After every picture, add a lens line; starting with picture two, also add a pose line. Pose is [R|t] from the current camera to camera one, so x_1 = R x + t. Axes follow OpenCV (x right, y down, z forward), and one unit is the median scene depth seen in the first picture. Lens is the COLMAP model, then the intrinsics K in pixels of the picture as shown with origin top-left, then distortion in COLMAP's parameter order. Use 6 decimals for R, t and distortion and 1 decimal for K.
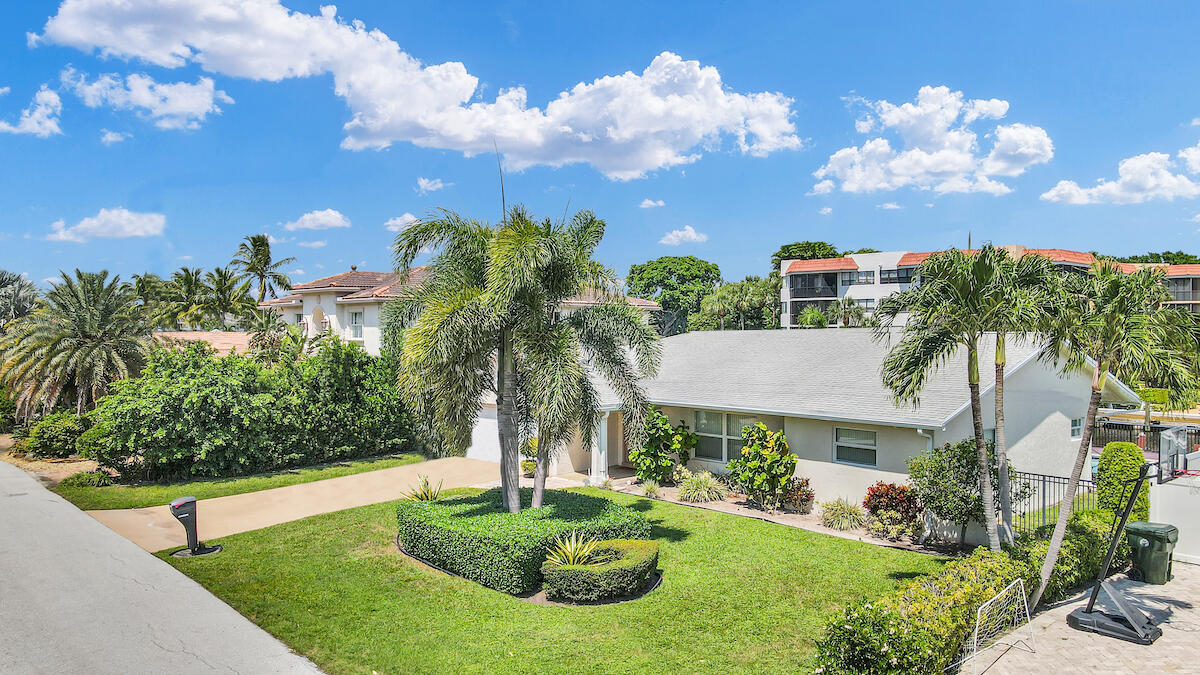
lens RADIAL K [[901.2, 0, 595.2], [0, 901.2, 331.3], [0, 0, 1]] dist [0.040519, 0.004310]
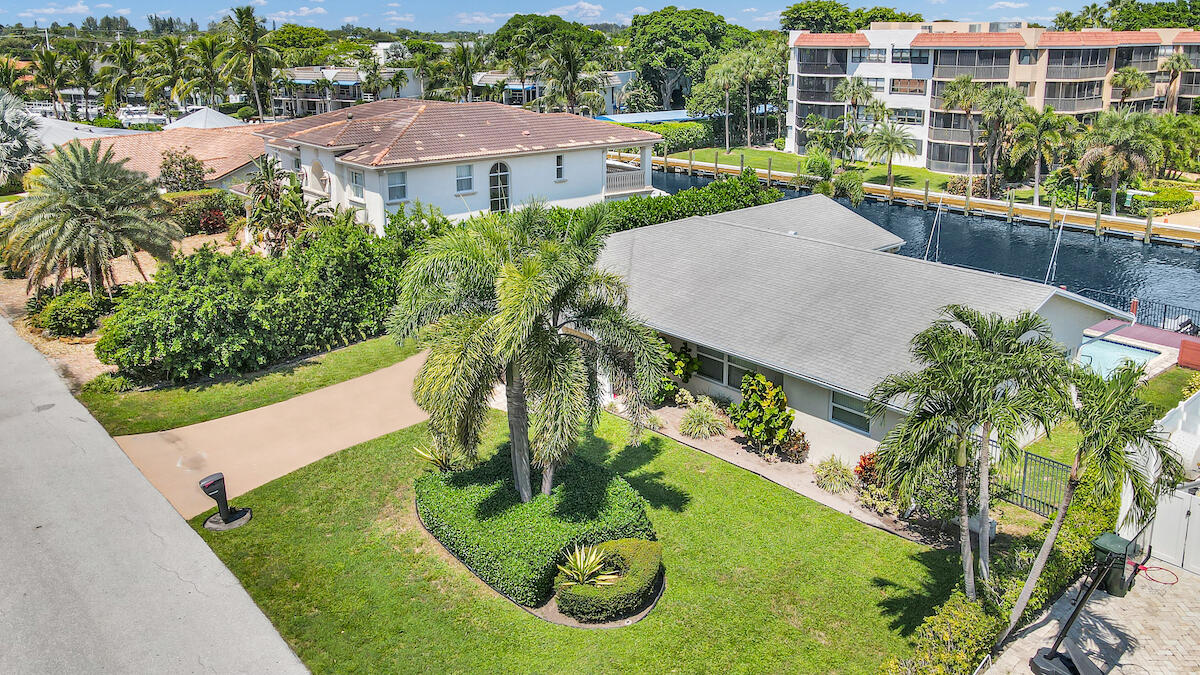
lens RADIAL K [[917.1, 0, 599.6], [0, 917.1, 234.6], [0, 0, 1]] dist [0.042959, -0.000722]
pose [[0.999979, -0.005192, 0.003983, -0.004754], [0.004263, 0.978644, 0.205517, -0.272340], [-0.004965, -0.205496, 0.978645, 0.002741]]
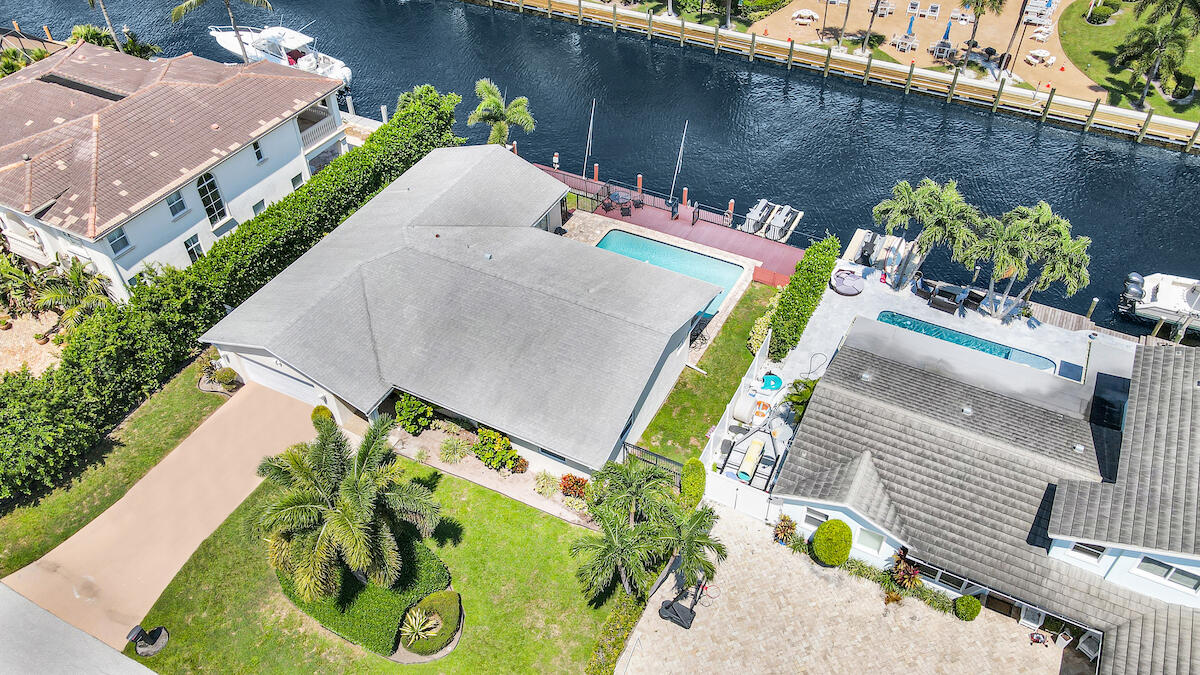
lens RADIAL K [[901.2, 0, 595.2], [0, 901.2, 331.3], [0, 0, 1]] dist [0.040519, 0.004310]
pose [[0.932355, -0.259388, 0.251858, 0.006320], [0.022253, 0.736467, 0.676107, -1.046156], [-0.360859, -0.624767, 0.692421, -0.012629]]
